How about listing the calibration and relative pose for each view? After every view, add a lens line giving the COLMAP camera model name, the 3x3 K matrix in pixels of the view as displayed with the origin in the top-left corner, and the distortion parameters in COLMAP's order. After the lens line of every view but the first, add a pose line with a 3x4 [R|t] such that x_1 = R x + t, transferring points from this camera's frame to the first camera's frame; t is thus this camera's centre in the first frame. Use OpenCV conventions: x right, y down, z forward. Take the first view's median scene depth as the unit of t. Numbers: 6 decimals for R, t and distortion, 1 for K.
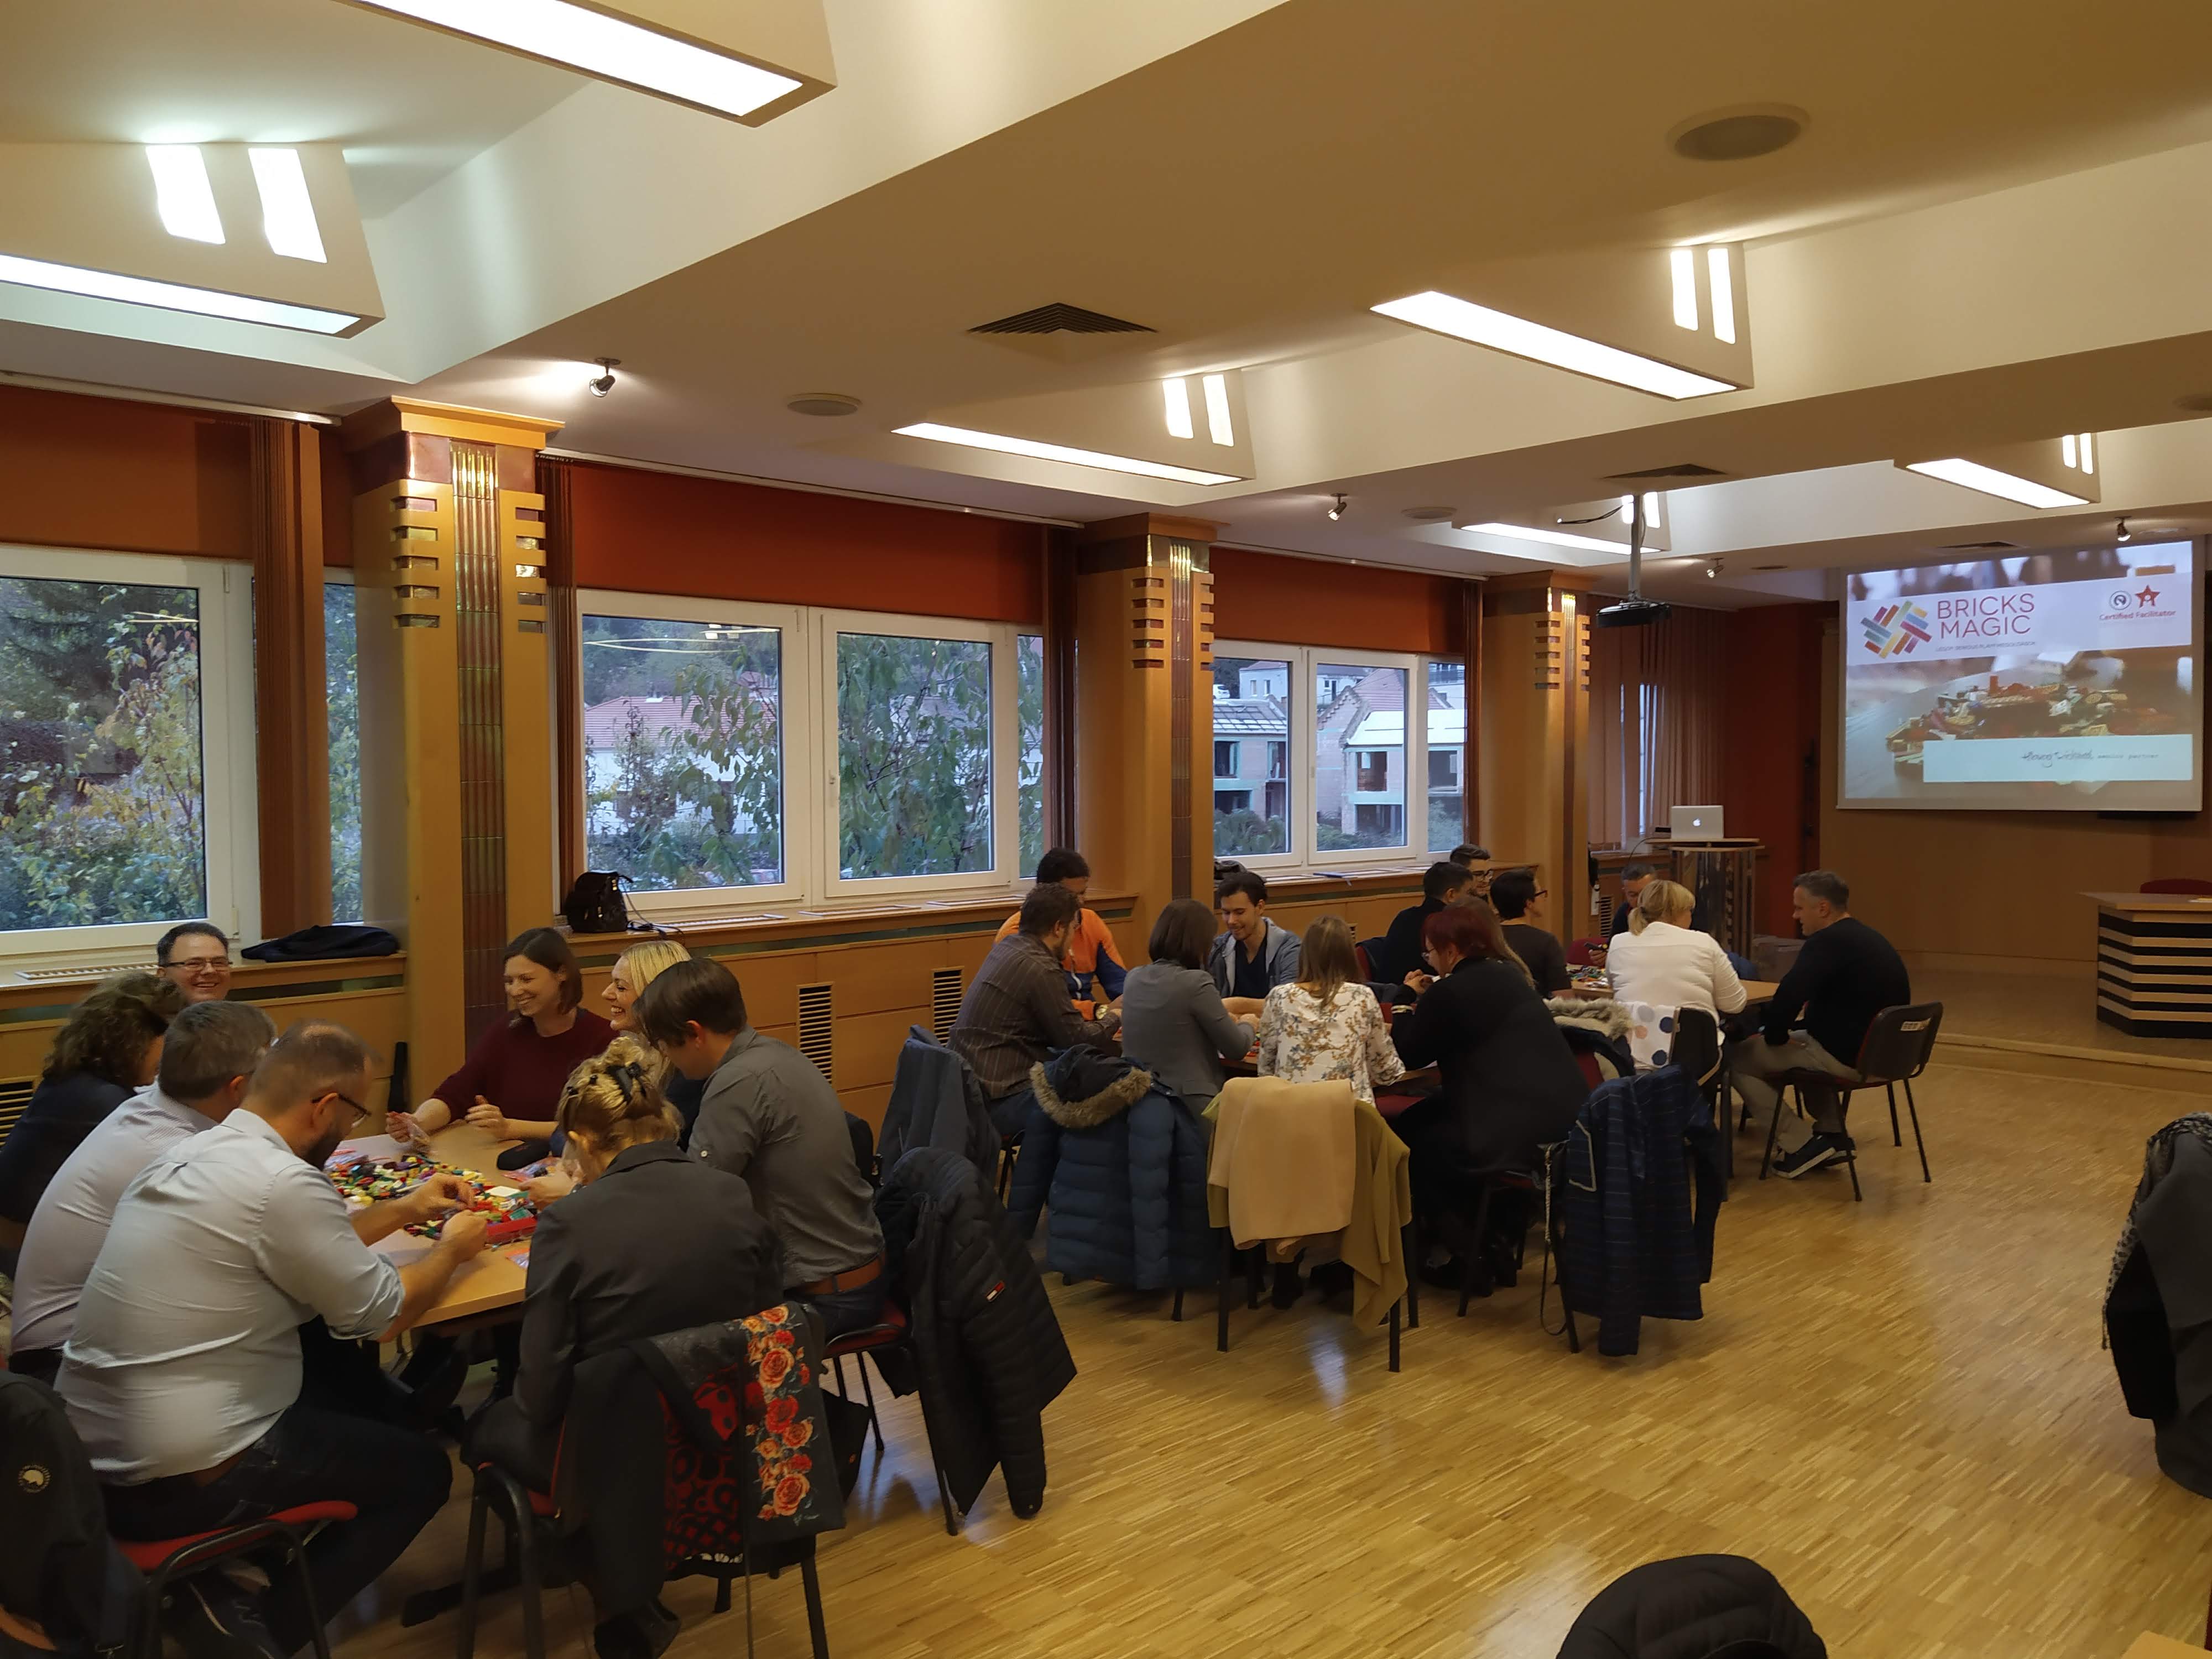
lens RADIAL K [[1661.1, 0, 1106.0], [0, 1661.1, 829.5], [0, 0, 1]] dist [0.089227, -0.115487]
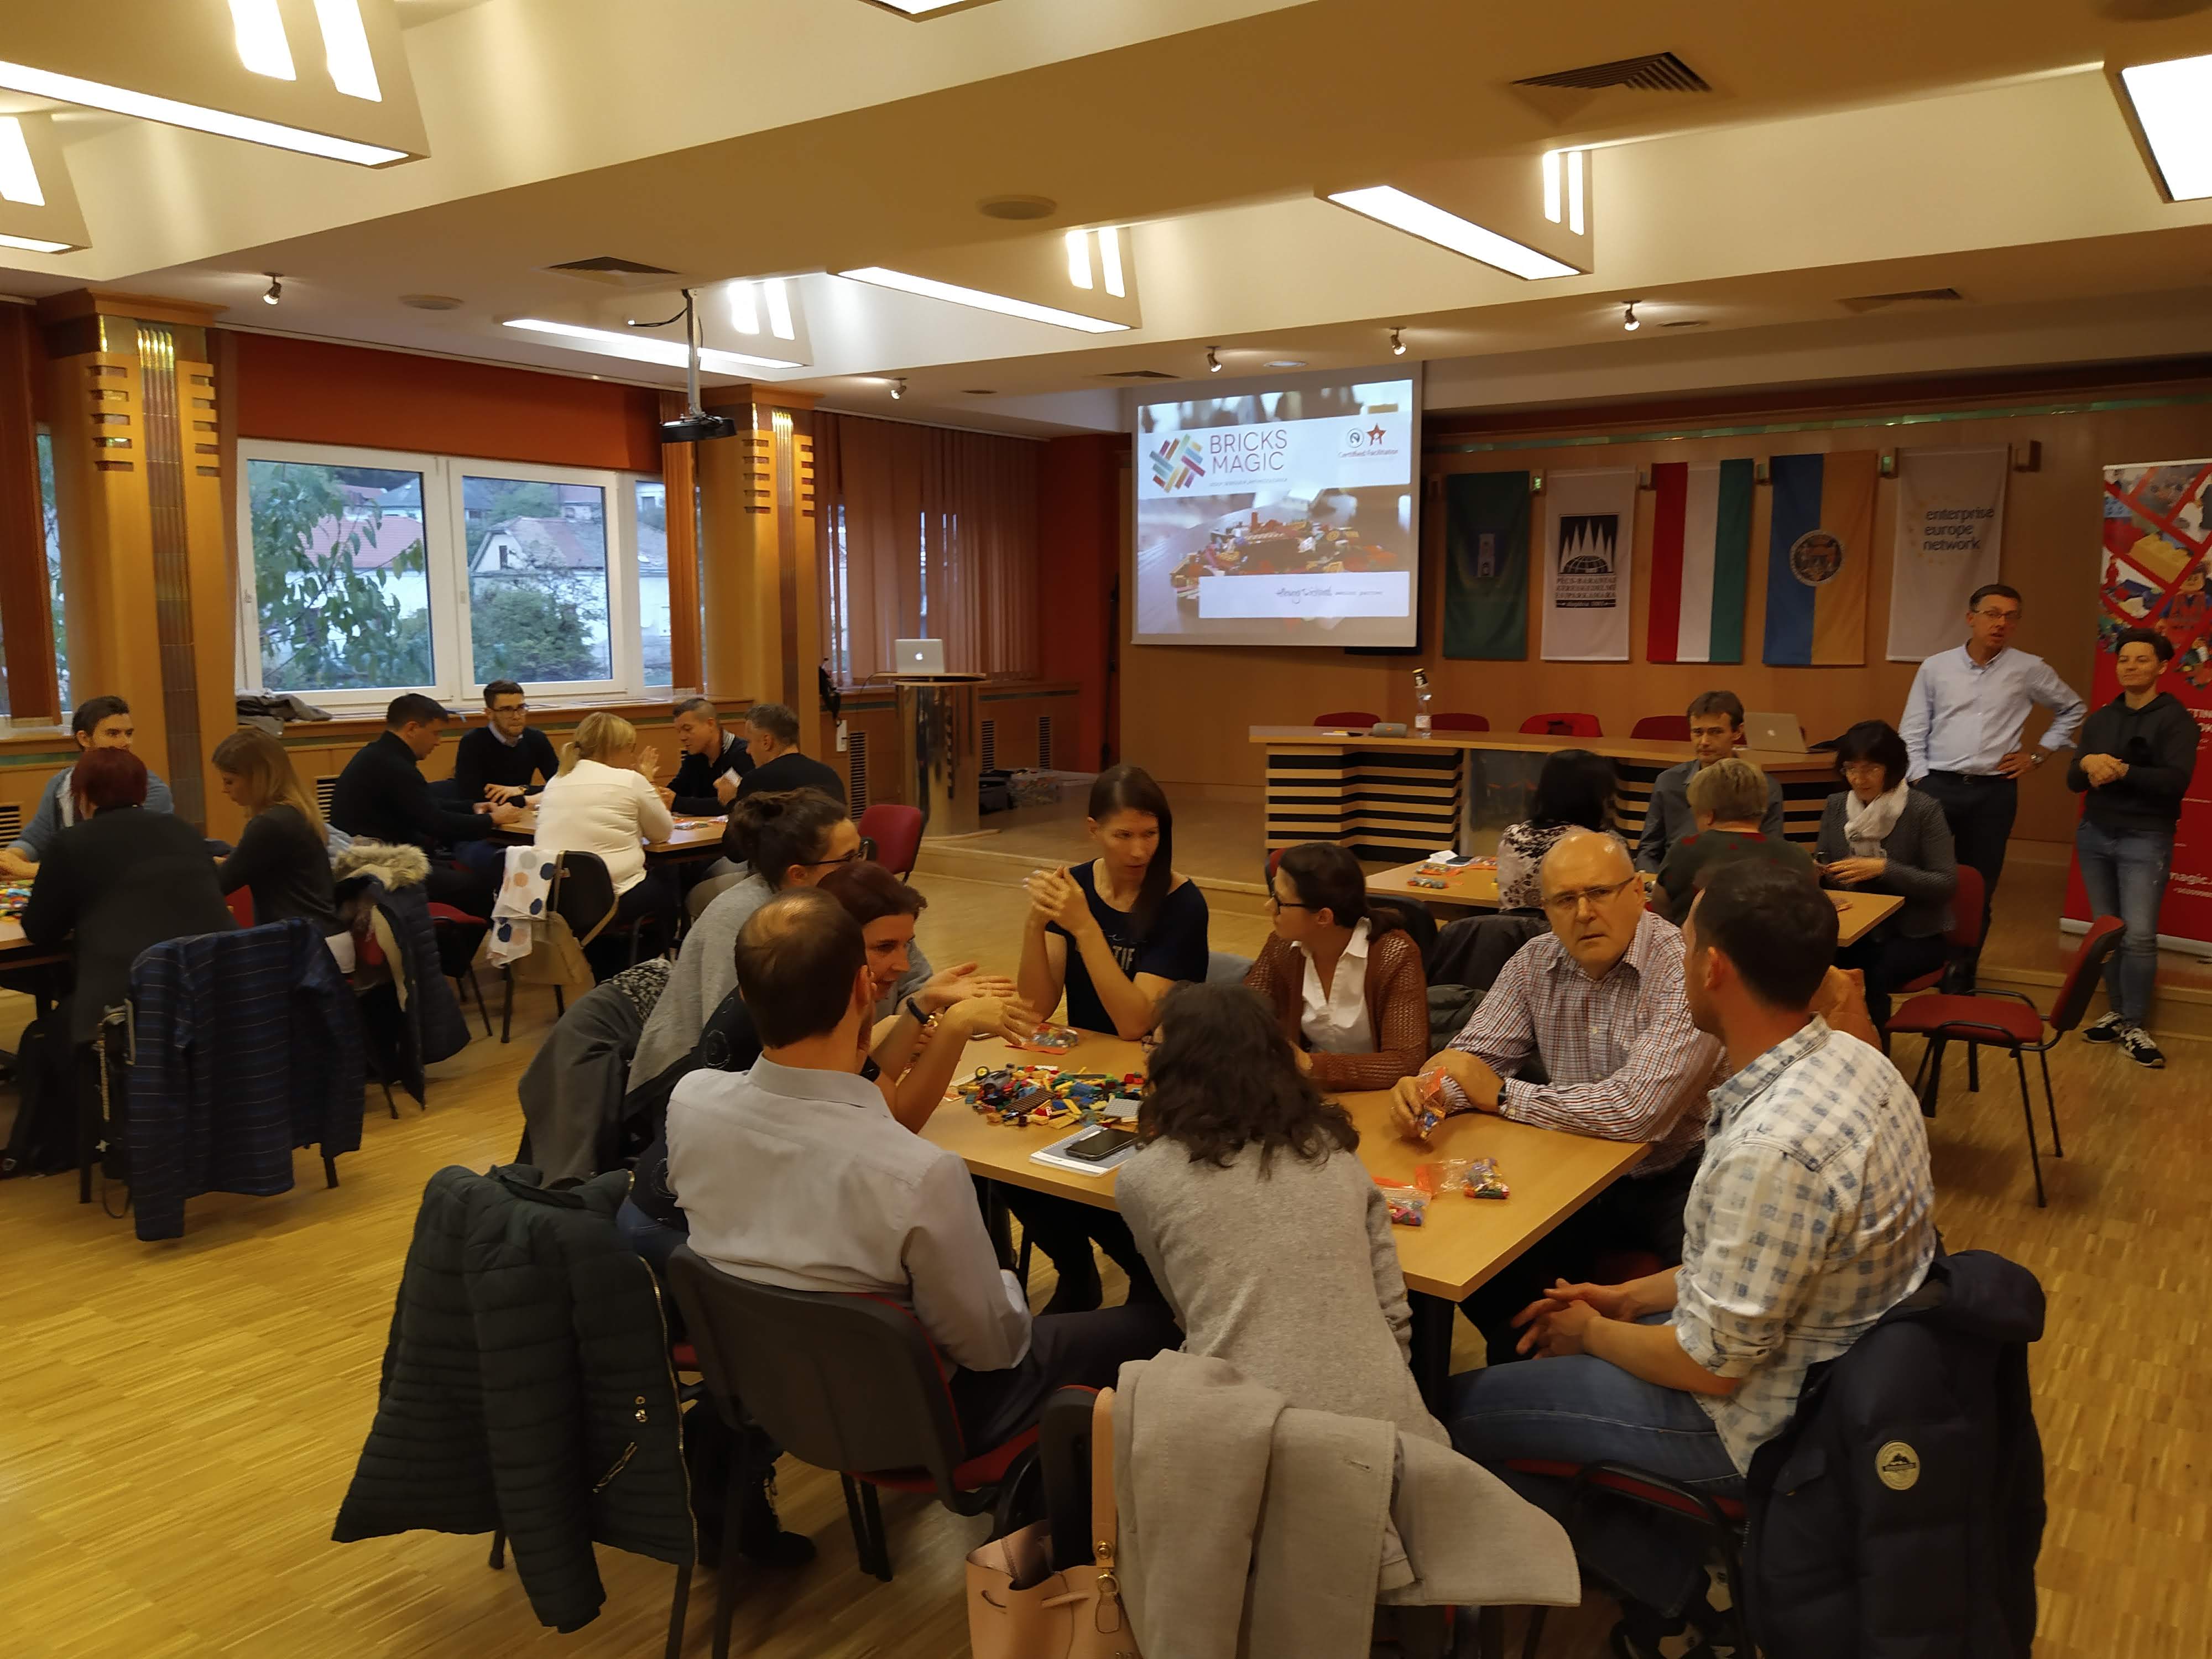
lens RADIAL K [[1661.1, 0, 1106.0], [0, 1661.1, 829.5], [0, 0, 1]] dist [0.089227, -0.115487]
pose [[0.983089, -0.016138, 0.182416, 0.259204], [-0.001696, 0.995265, 0.097186, 0.001761], [-0.183121, -0.095852, 0.978406, 0.016671]]
